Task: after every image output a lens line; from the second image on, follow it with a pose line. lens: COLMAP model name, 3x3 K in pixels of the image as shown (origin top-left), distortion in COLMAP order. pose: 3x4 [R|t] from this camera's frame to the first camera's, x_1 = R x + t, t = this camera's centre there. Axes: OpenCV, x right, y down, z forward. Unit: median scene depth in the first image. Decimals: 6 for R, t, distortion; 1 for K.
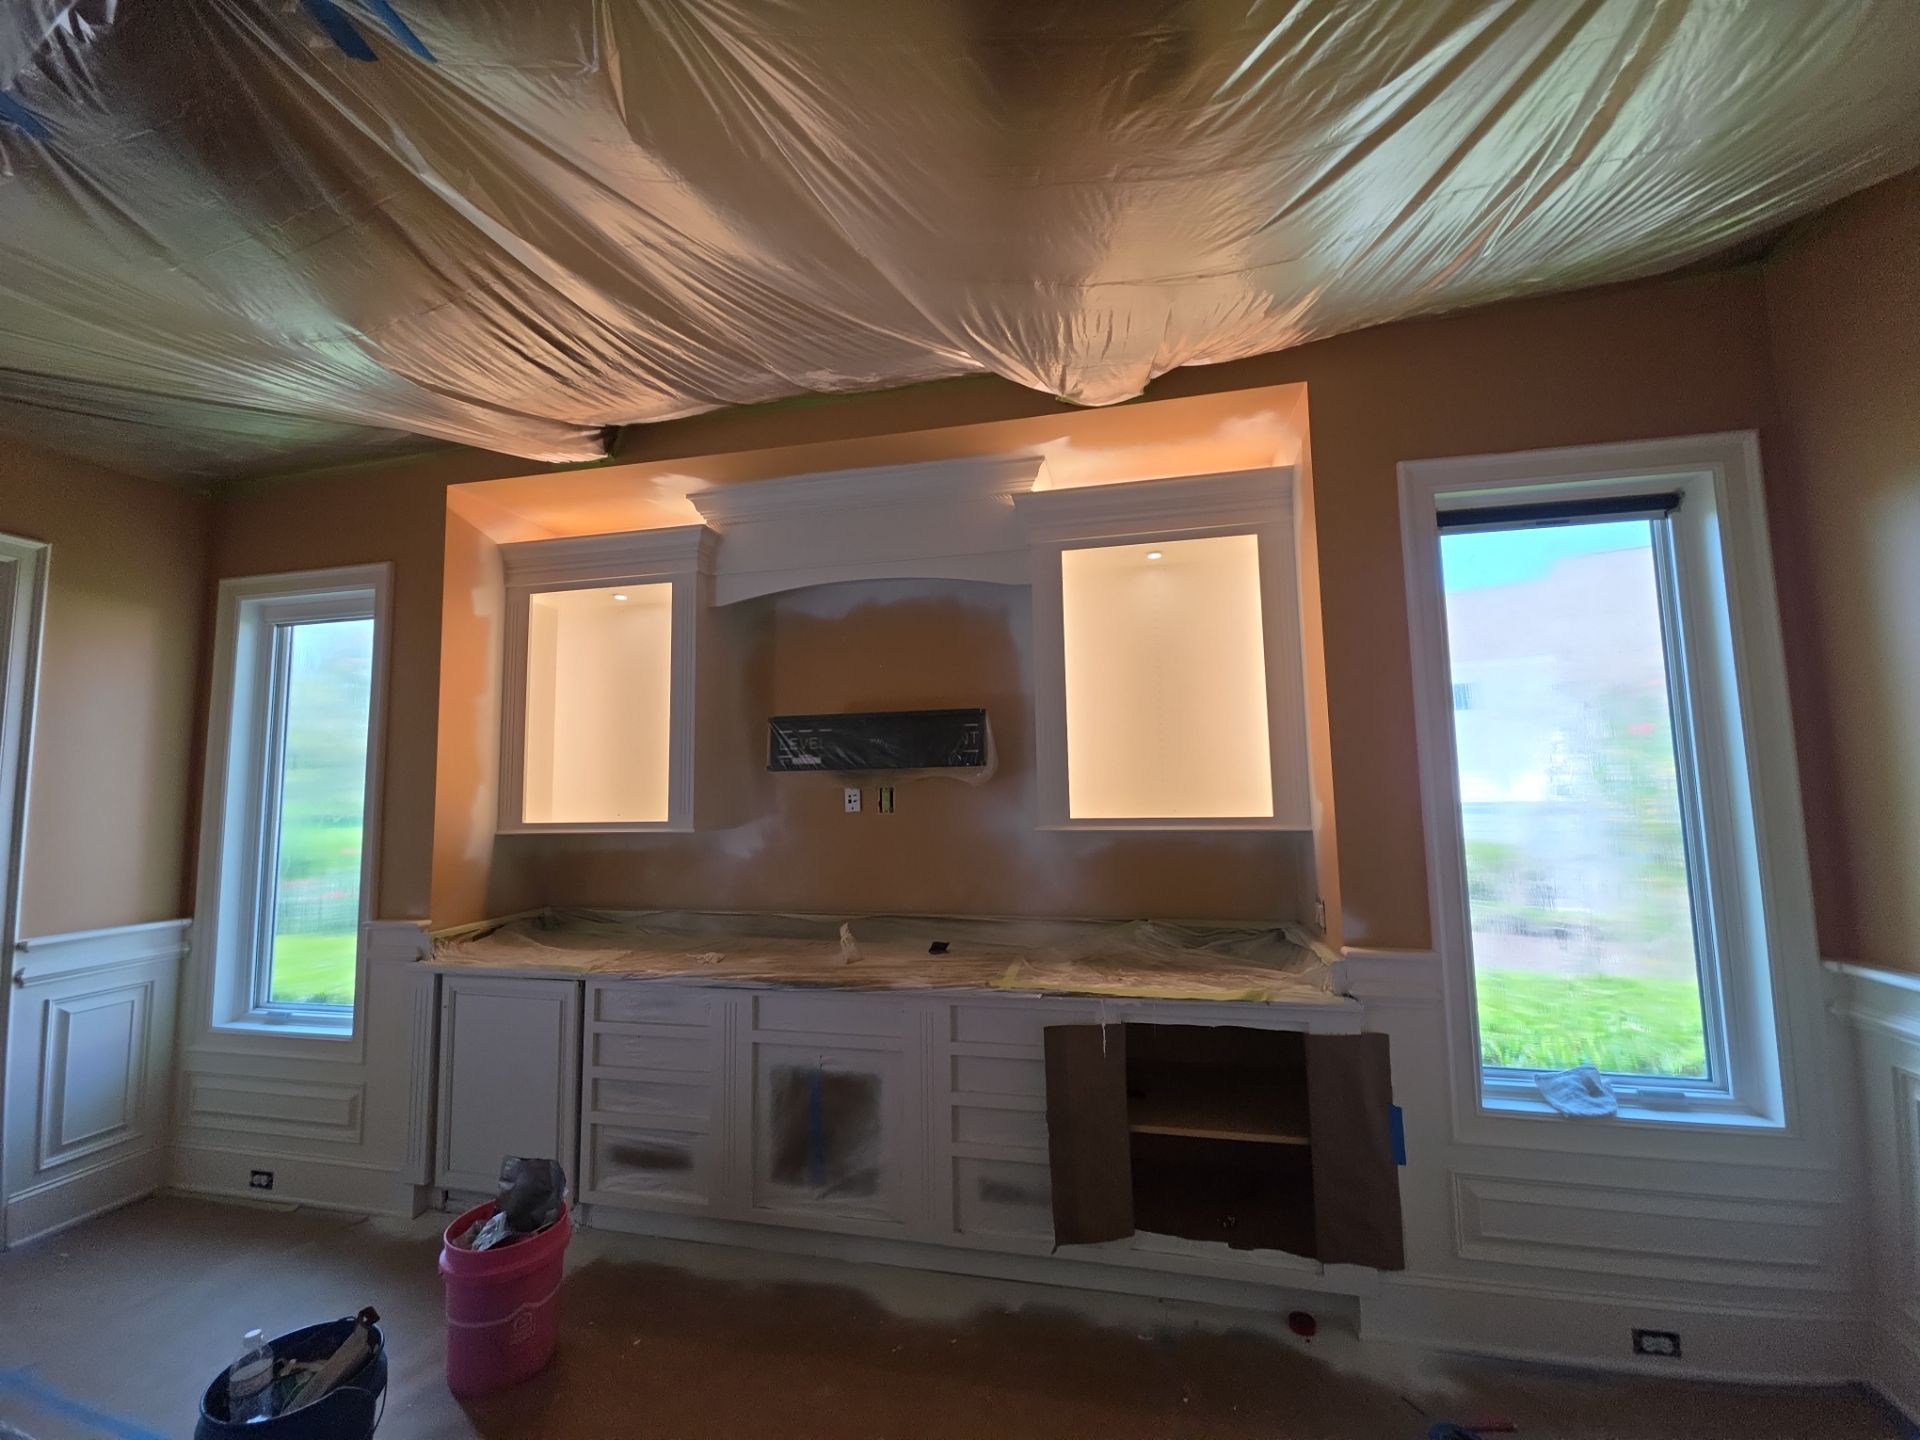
lens RADIAL K [[764.0, 0, 958.5], [0, 764.0, 711.9], [0, 0, 1]] dist [0.007423, -0.005413]
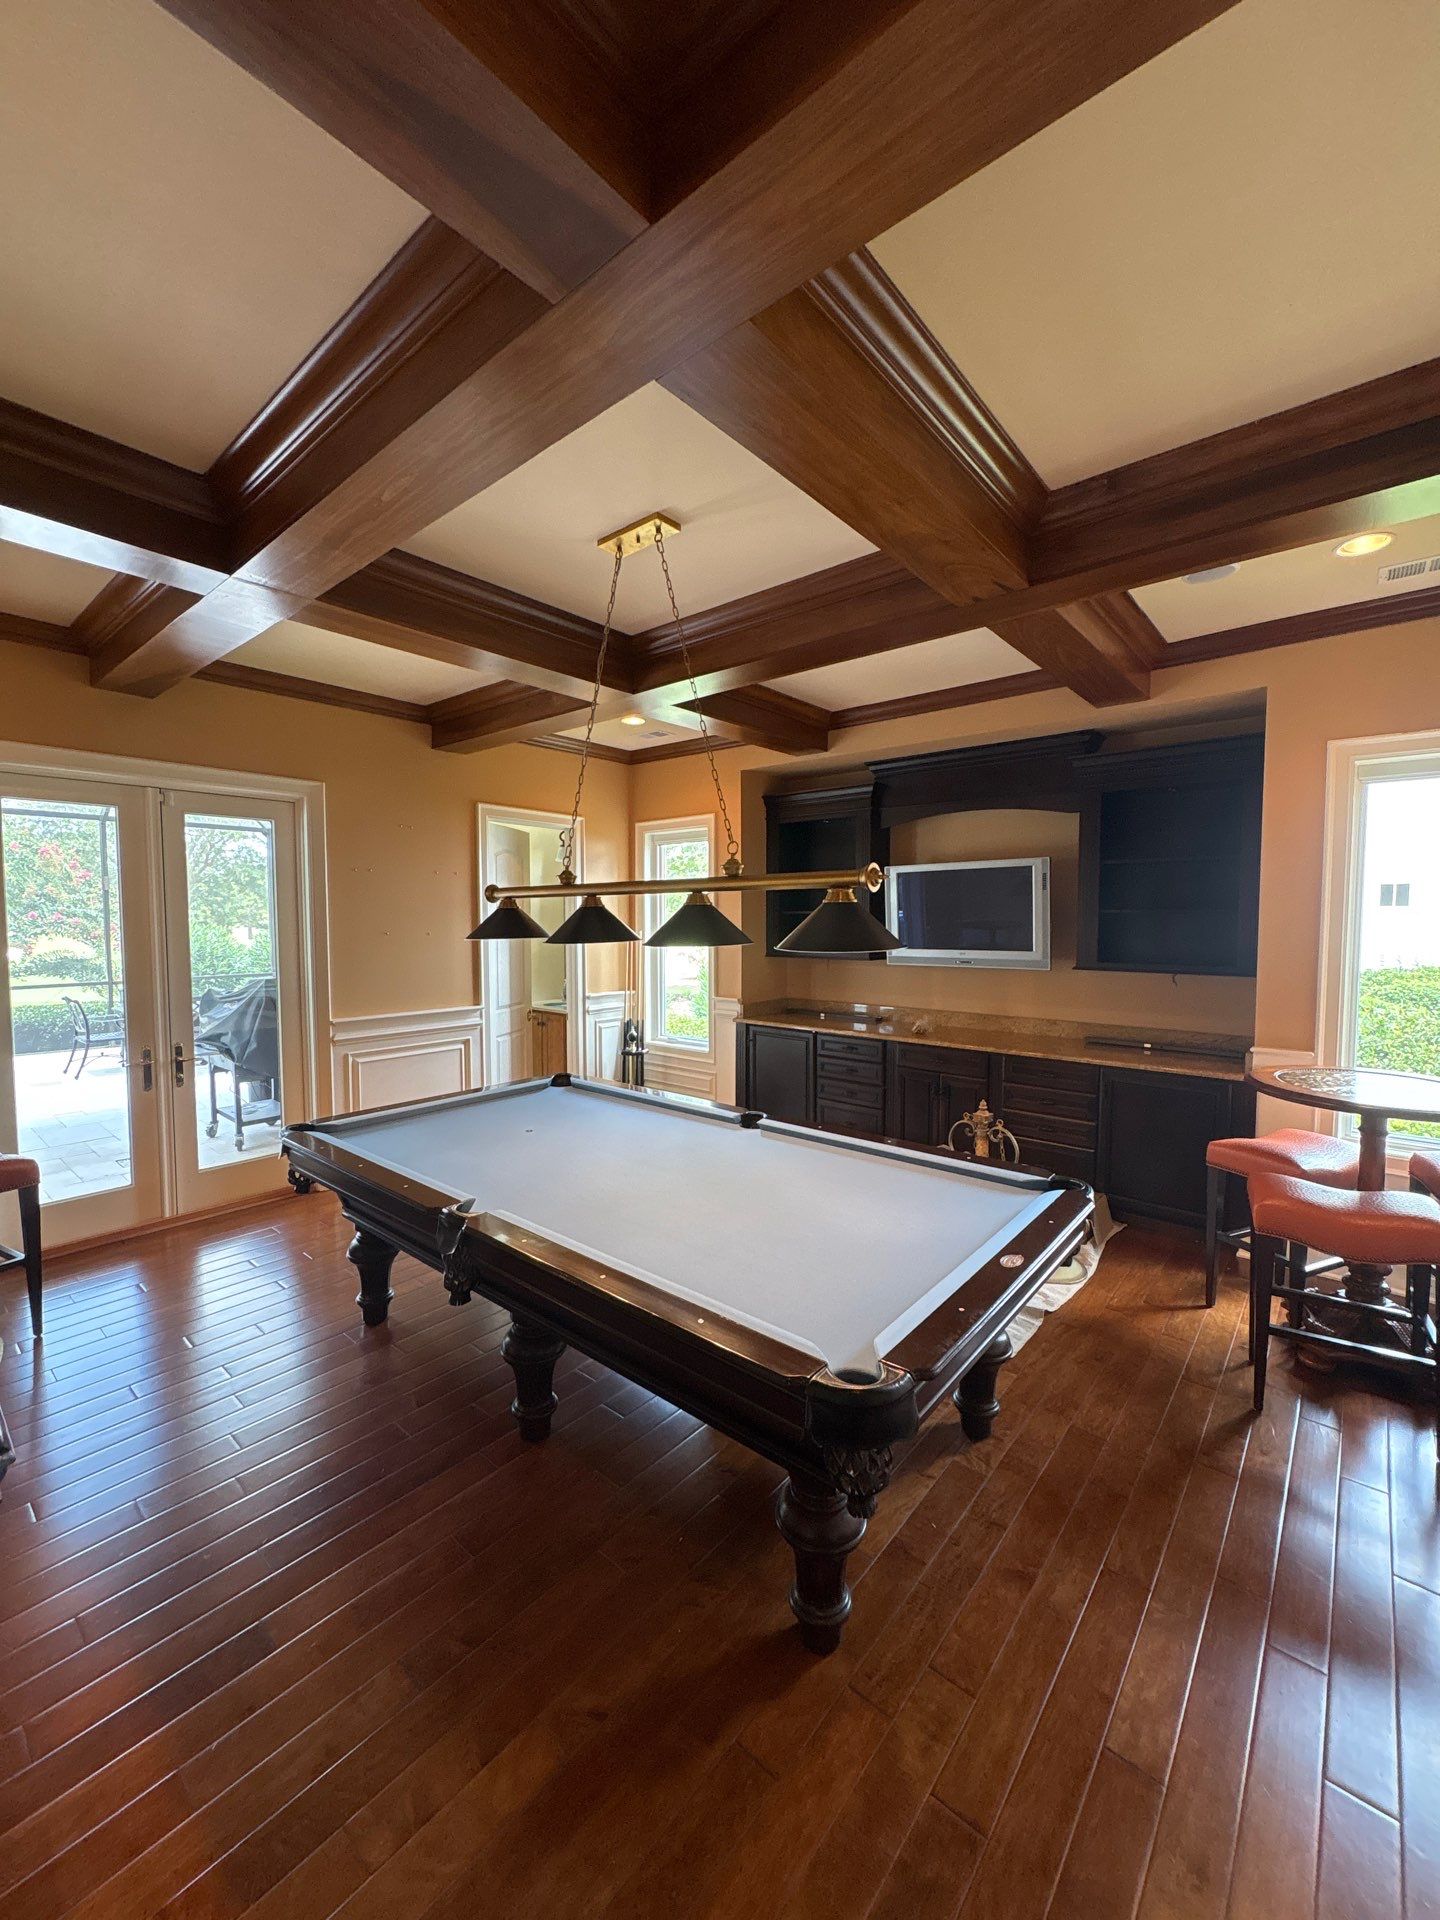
lens RADIAL K [[765.6, 0, 722.8], [0, 765.6, 960.5], [0, 0, 1]] dist [0.001420, -0.000054]
pose [[0.886755, 0.044180, -0.460123, 0.197018], [0.028249, 0.988382, 0.149343, -0.138989], [0.461375, -0.145429, 0.875205, -0.837957]]
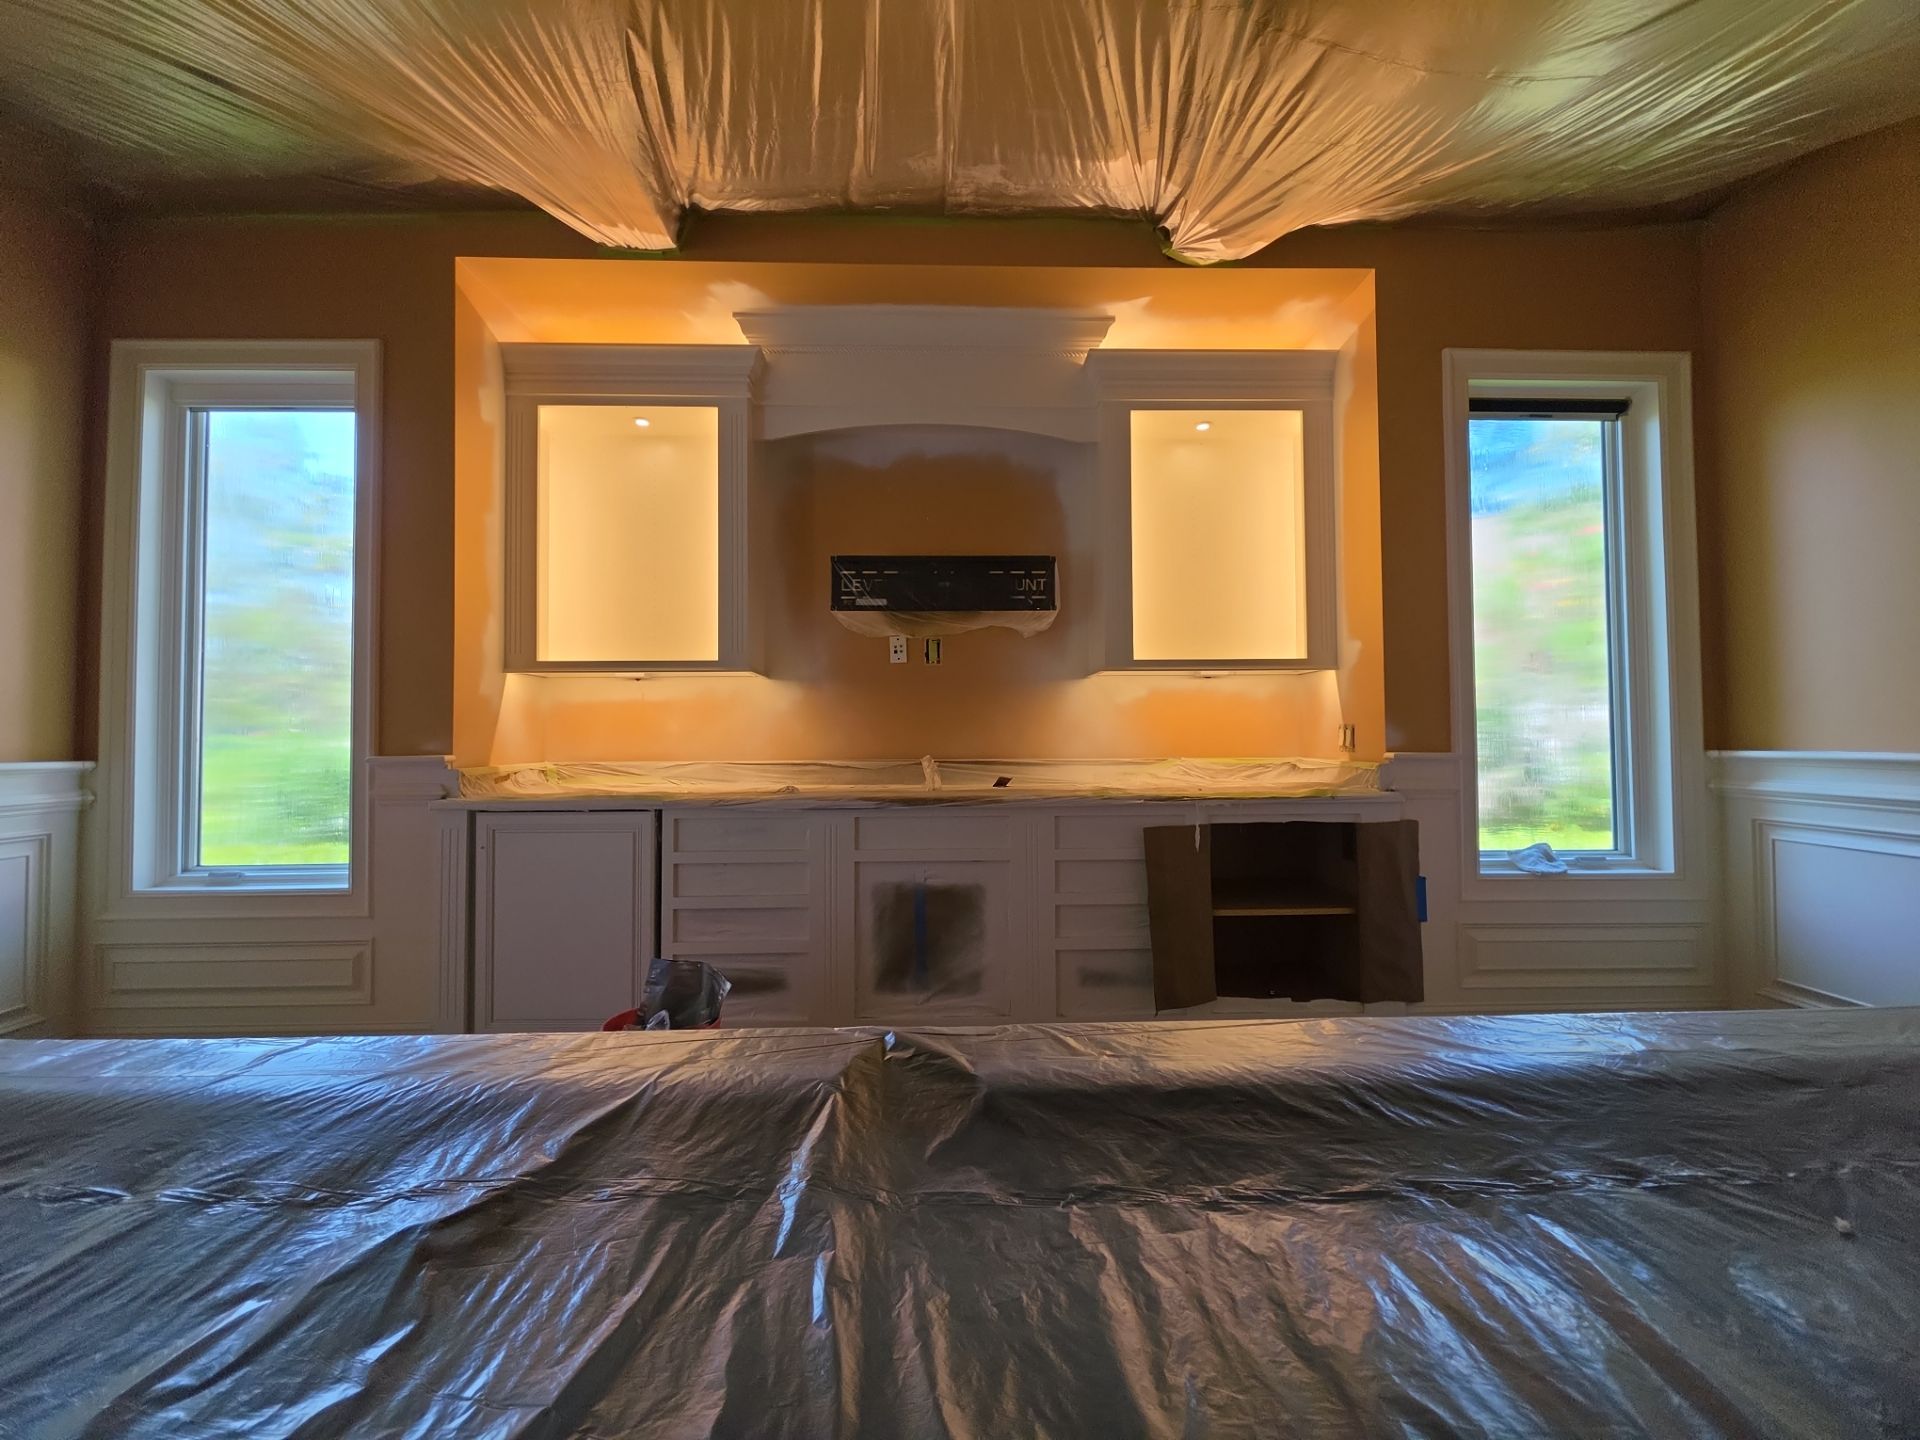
lens RADIAL K [[764.0, 0, 953.5], [0, 764.0, 713.1], [0, 0, 1]] dist [0.007423, -0.005413]
pose [[0.969353, 0.018832, 0.244950, -0.385716], [-0.034299, 0.997667, 0.059030, 0.168138], [-0.243267, -0.065622, 0.967737, 0.003326]]
